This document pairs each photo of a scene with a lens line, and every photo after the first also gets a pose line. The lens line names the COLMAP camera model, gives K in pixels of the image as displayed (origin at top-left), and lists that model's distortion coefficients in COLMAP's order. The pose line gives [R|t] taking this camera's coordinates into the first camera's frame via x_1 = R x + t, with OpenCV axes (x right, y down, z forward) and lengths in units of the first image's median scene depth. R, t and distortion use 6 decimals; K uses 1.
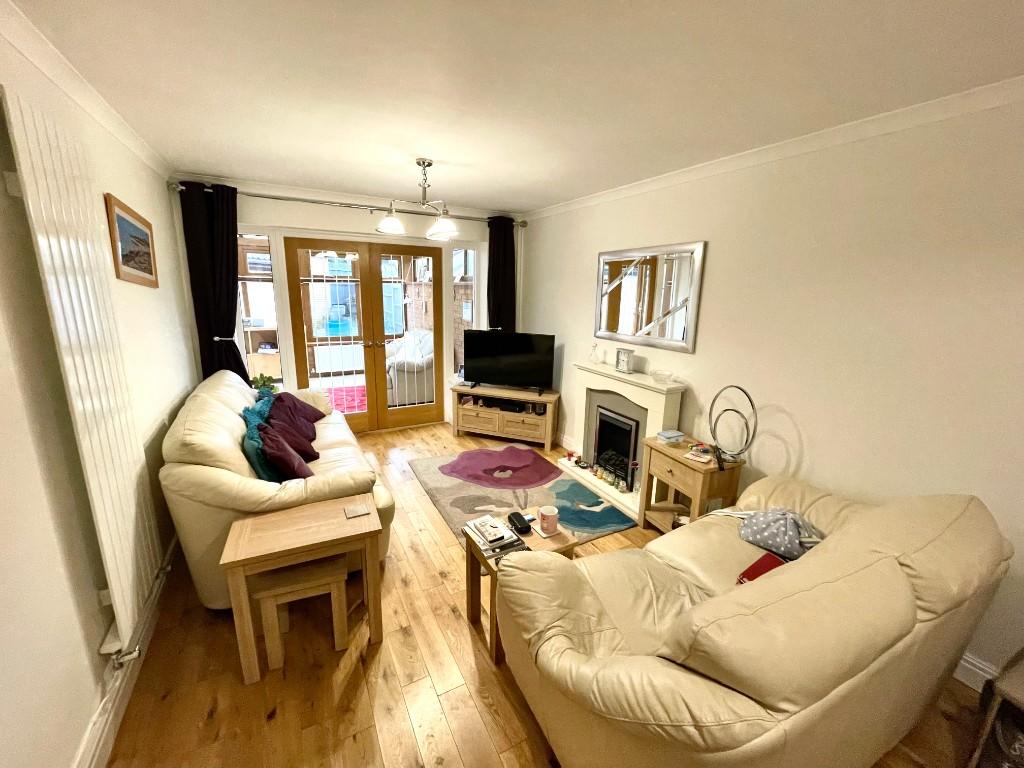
lens RADIAL K [[413.6, 0, 510.7], [0, 413.6, 380.6], [0, 0, 1]] dist [-0.002651, -0.001244]
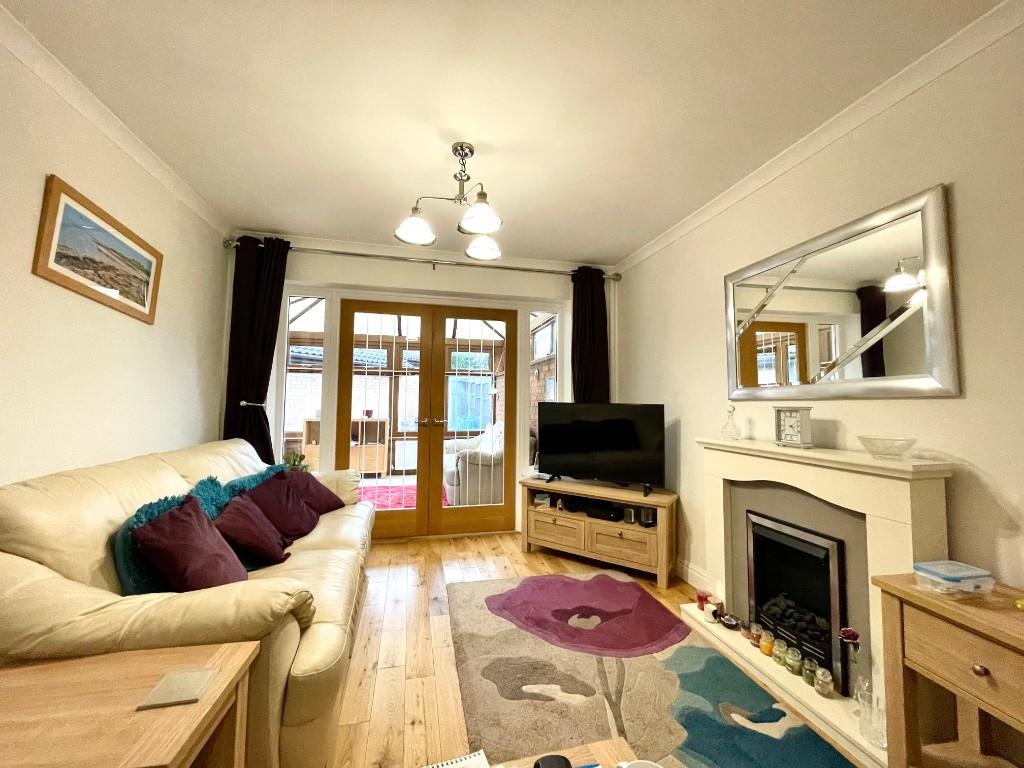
lens RADIAL K [[413.6, 0, 511.0], [0, 413.6, 379.4], [0, 0, 1]] dist [-0.002651, -0.001244]
pose [[0.965956, -0.027188, -0.257275, 0.044302], [-0.046051, 0.960511, -0.274406, 0.058937], [0.254576, 0.276912, 0.926559, 0.329767]]
